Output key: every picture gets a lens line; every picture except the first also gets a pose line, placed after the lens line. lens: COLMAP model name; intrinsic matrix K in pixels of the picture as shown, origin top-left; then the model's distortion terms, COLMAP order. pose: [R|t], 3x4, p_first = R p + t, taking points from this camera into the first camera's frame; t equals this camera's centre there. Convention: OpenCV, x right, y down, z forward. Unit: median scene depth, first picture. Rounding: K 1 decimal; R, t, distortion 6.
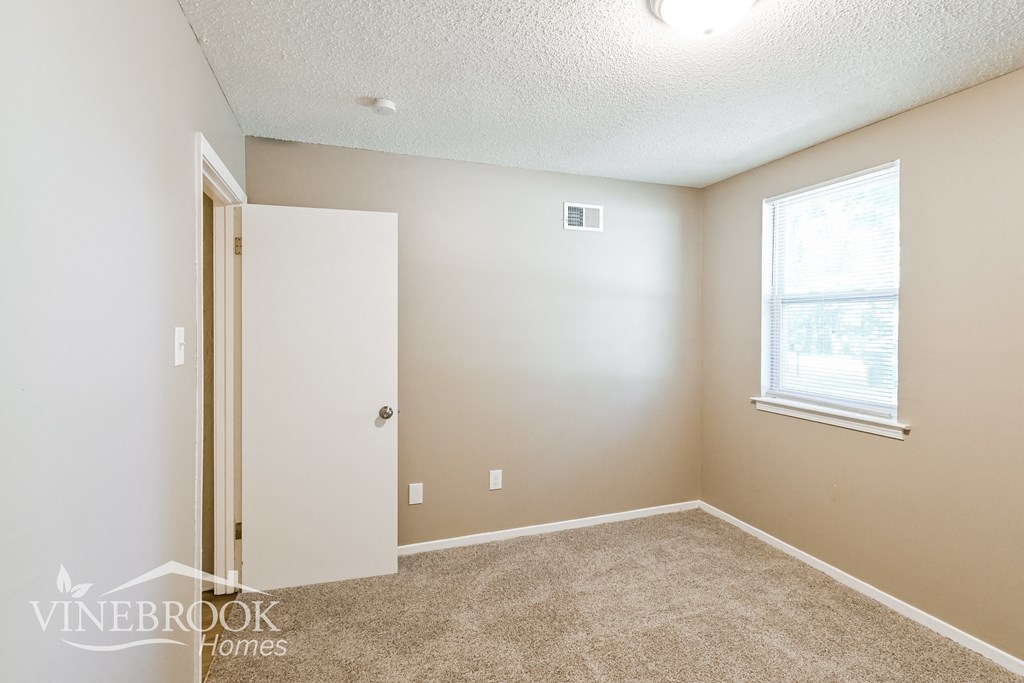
lens RADIAL K [[472.9, 0, 512.7], [0, 472.9, 329.3], [0, 0, 1]] dist [0.000273, -0.000271]
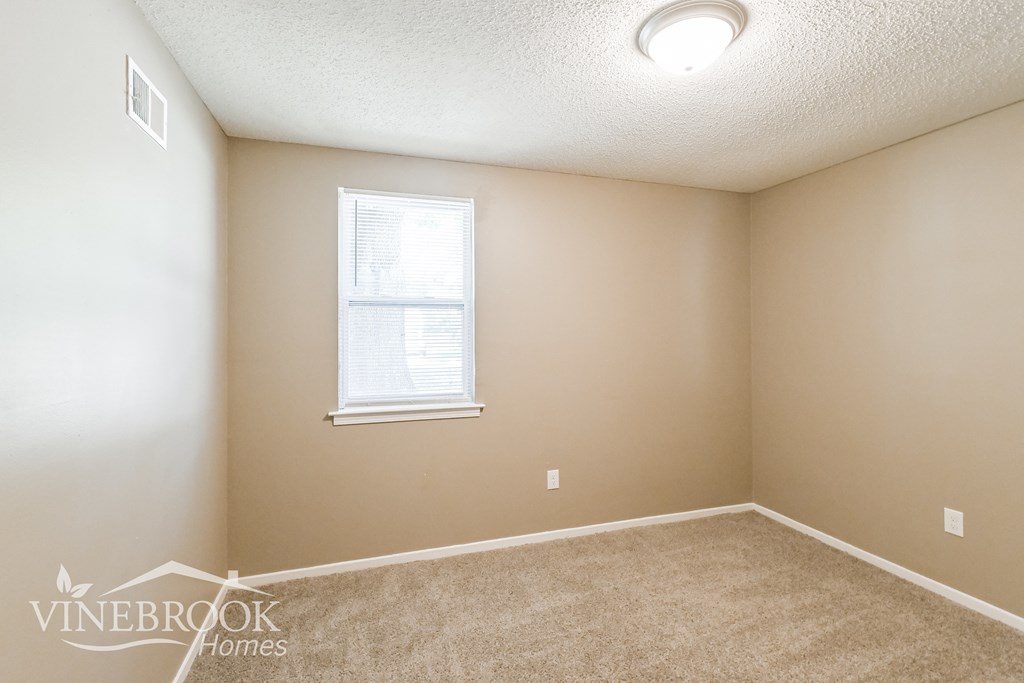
lens RADIAL K [[464.1, 0, 512.2], [0, 464.1, 336.2], [0, 0, 1]] dist [0.000322, -0.000013]
pose [[0.009876, 0.000573, 0.999951, -0.360847], [0.017078, 0.999854, -0.000742, 0.013078], [-0.999805, 0.017085, 0.009865, 0.723179]]
